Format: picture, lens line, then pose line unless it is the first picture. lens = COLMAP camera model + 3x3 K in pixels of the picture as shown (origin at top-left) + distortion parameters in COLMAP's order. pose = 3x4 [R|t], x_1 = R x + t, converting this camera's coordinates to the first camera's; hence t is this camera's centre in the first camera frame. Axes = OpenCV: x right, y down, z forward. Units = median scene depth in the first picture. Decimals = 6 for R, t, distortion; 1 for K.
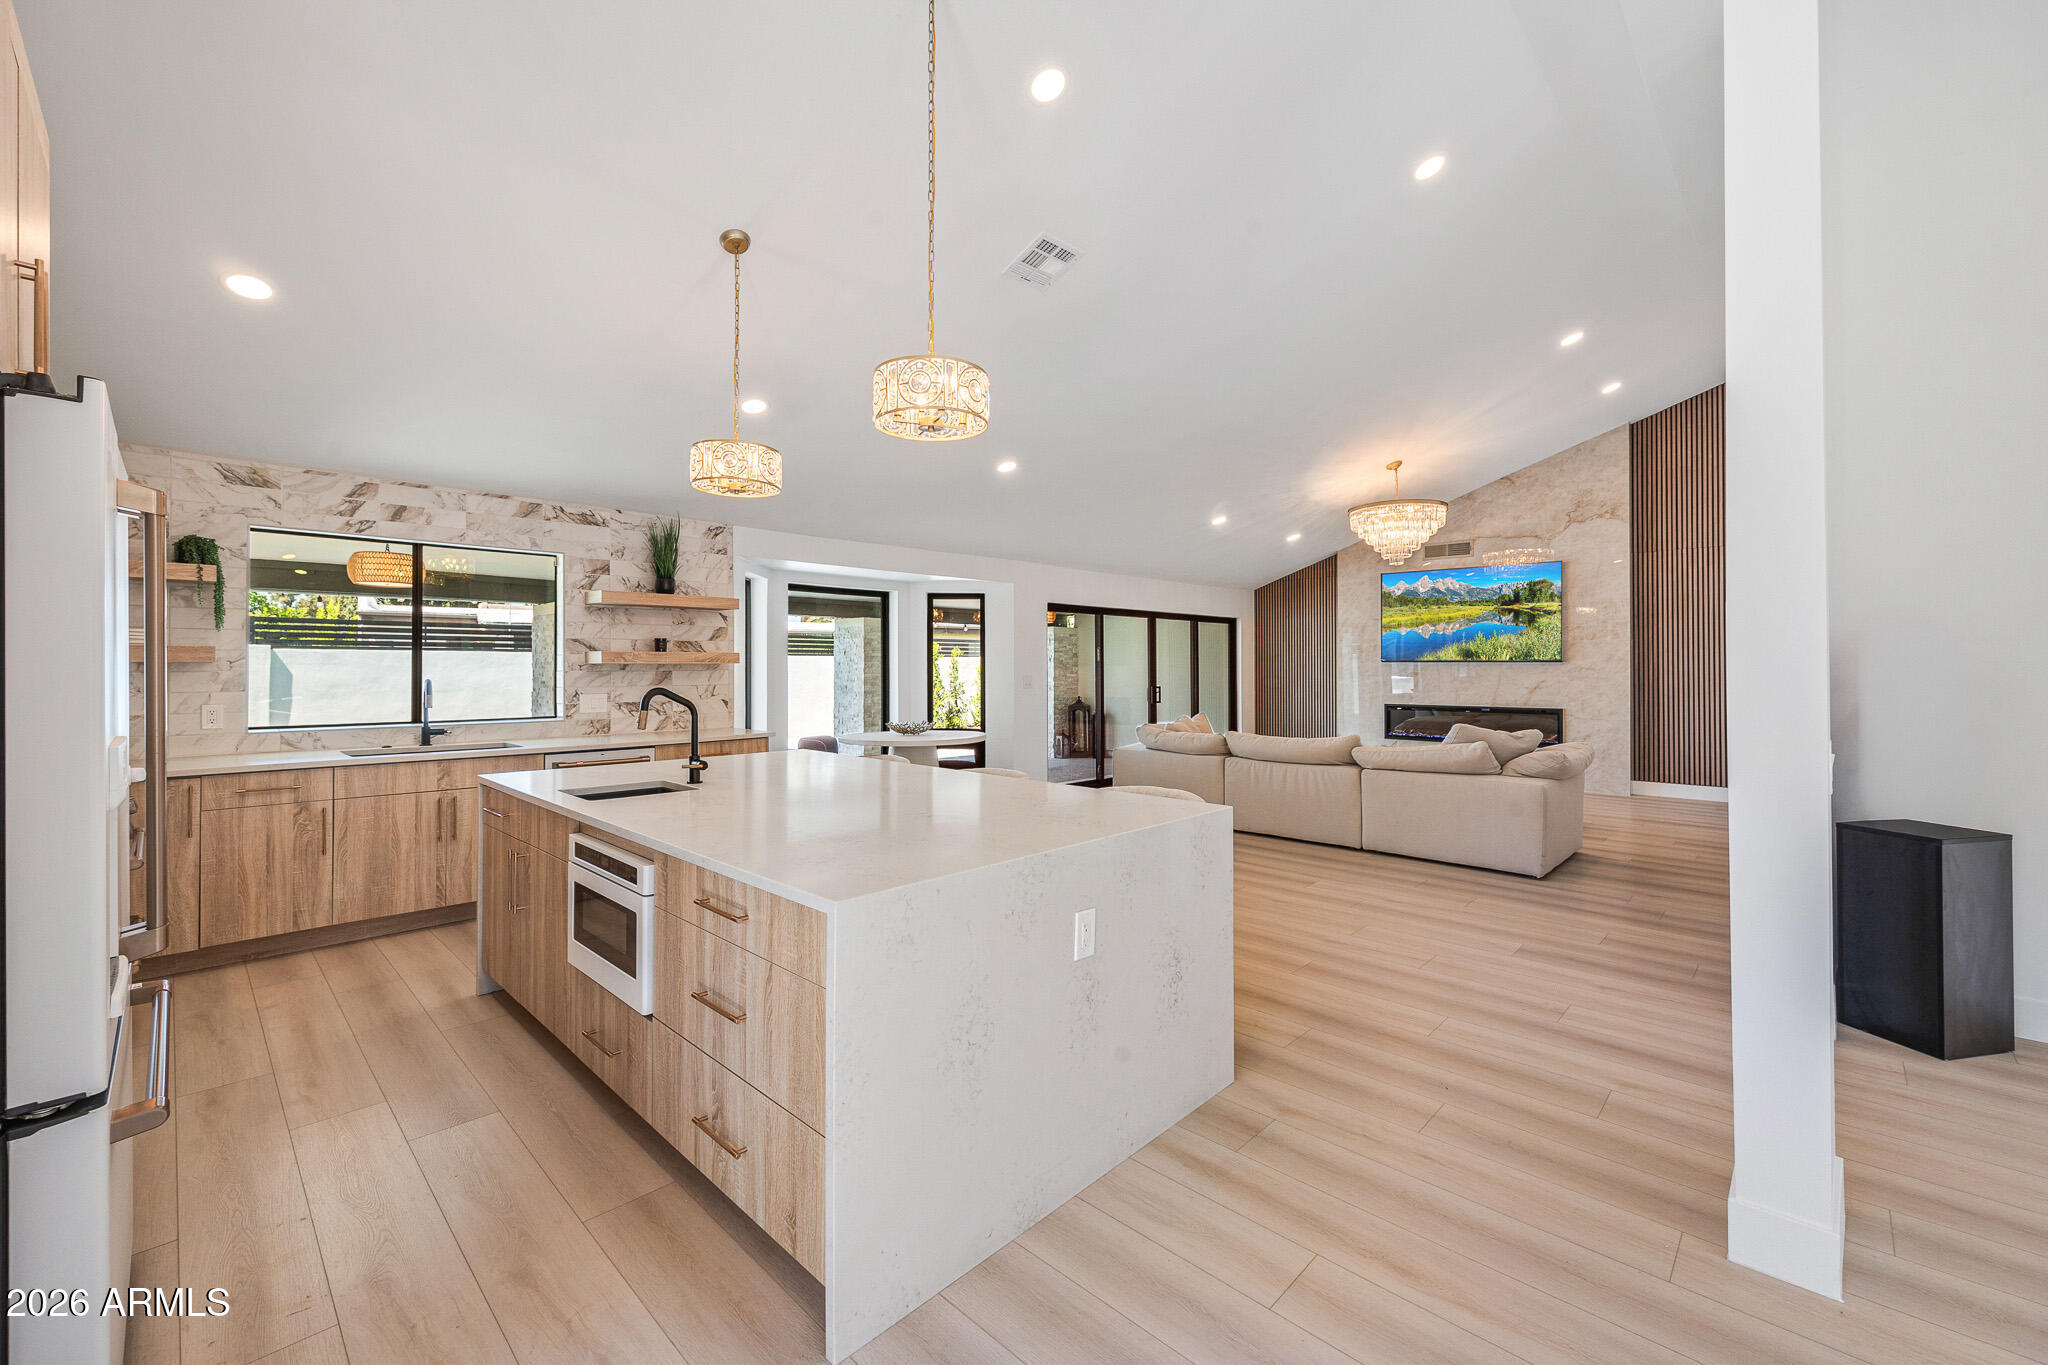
lens RADIAL K [[834.1, 0, 1010.6], [0, 834.1, 665.7], [0, 0, 1]] dist [0.000478, 0.000139]
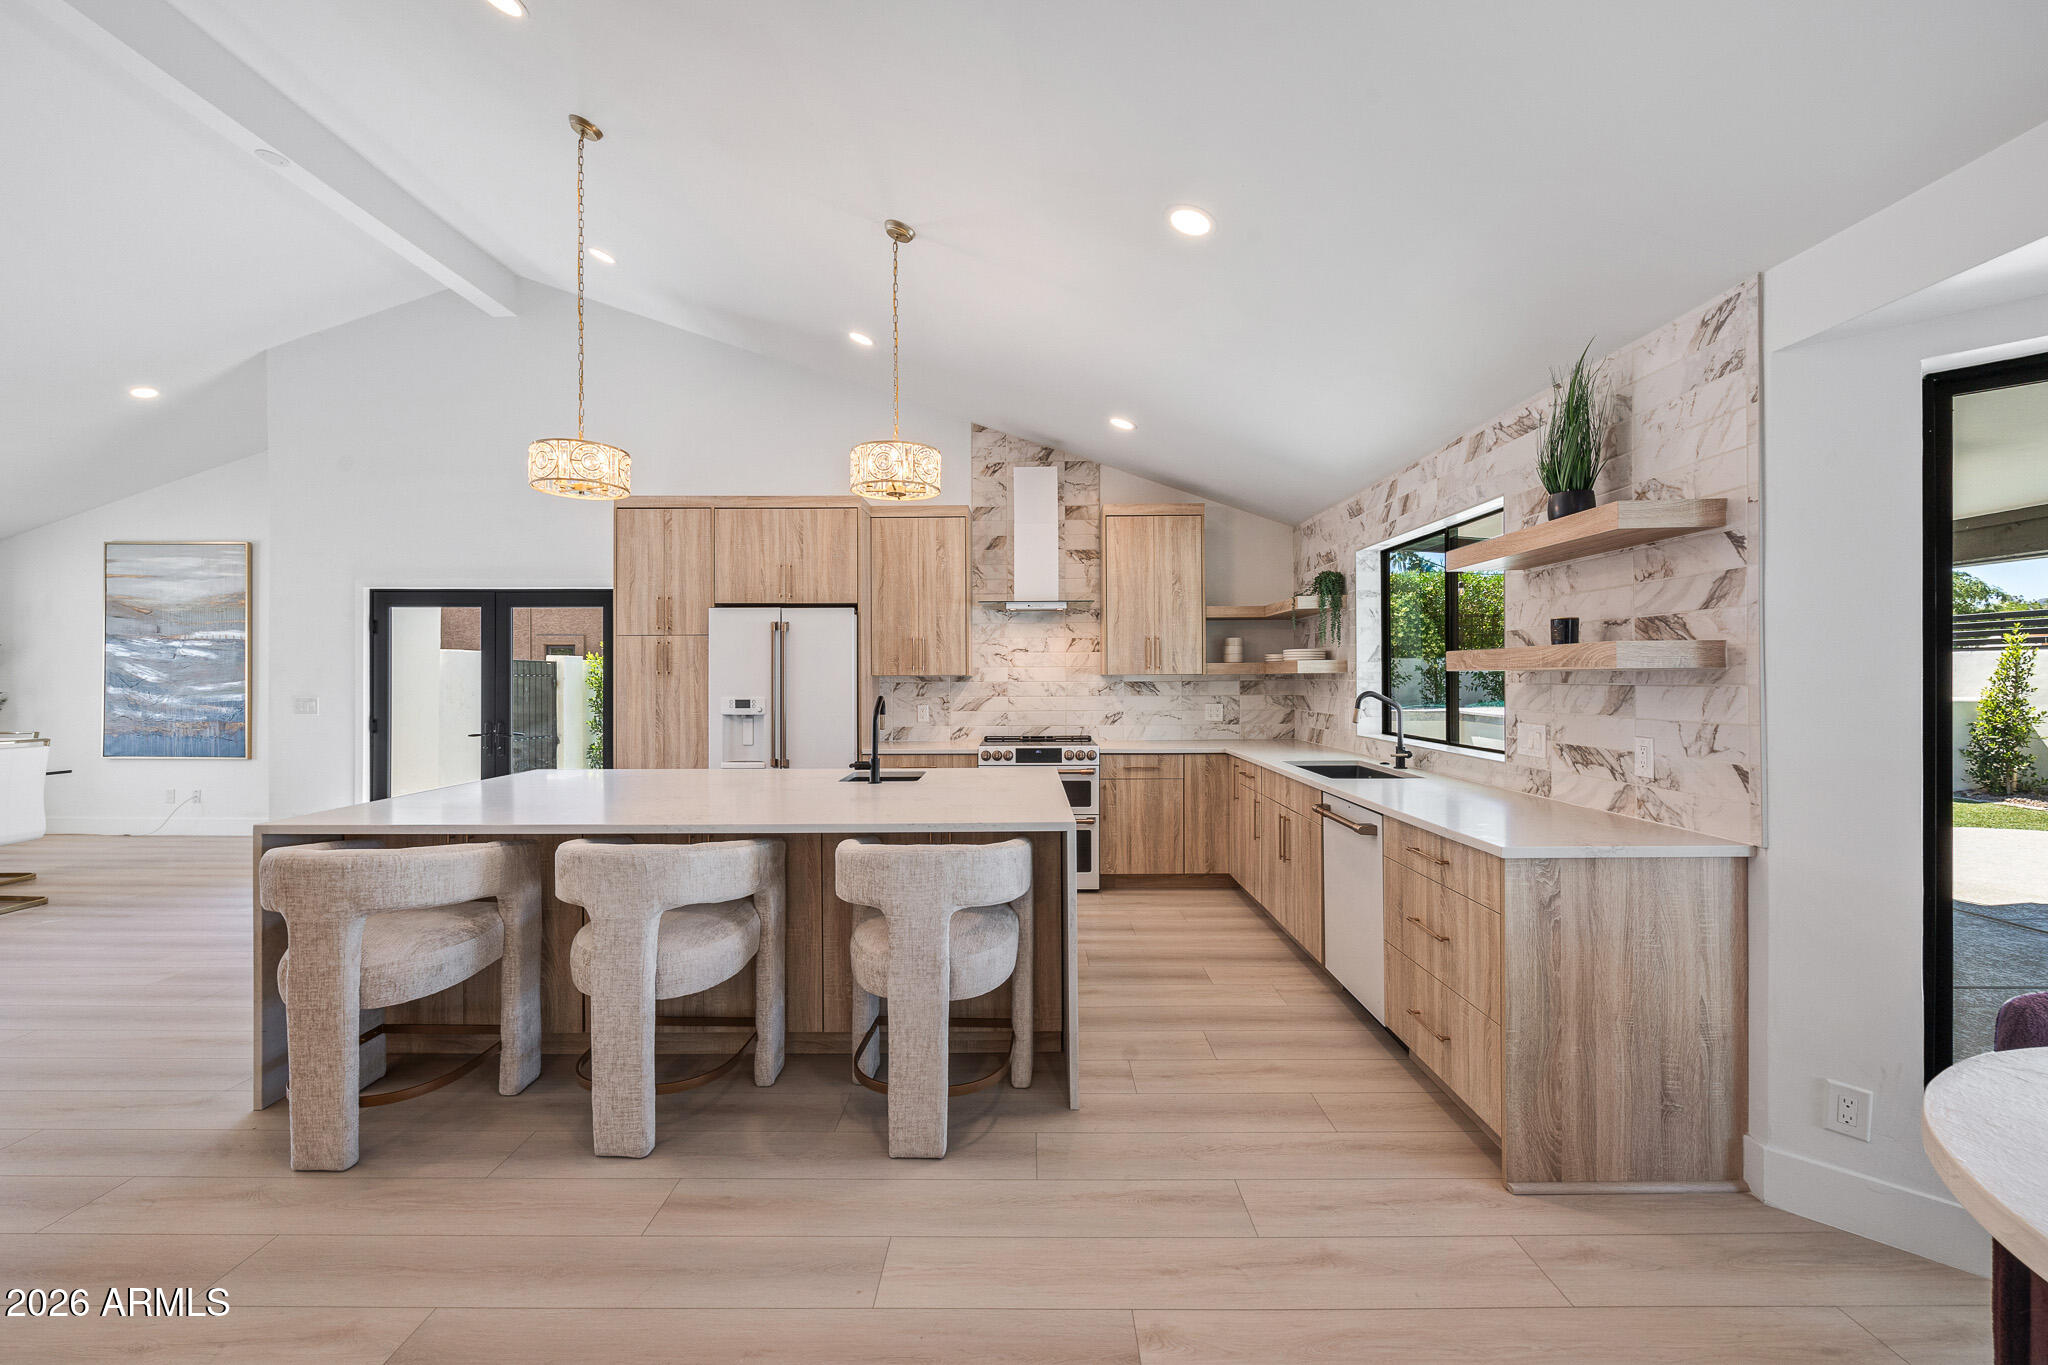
lens RADIAL K [[827.0, 0, 1023.6], [0, 827.0, 679.4], [0, 0, 1]] dist [0.000879, 0.000060]
pose [[-0.716133, 0.003496, -0.697955, 0.146917], [0.004186, 0.999991, 0.000714, 0.001305], [0.697951, -0.002411, -0.716141, 1.137795]]
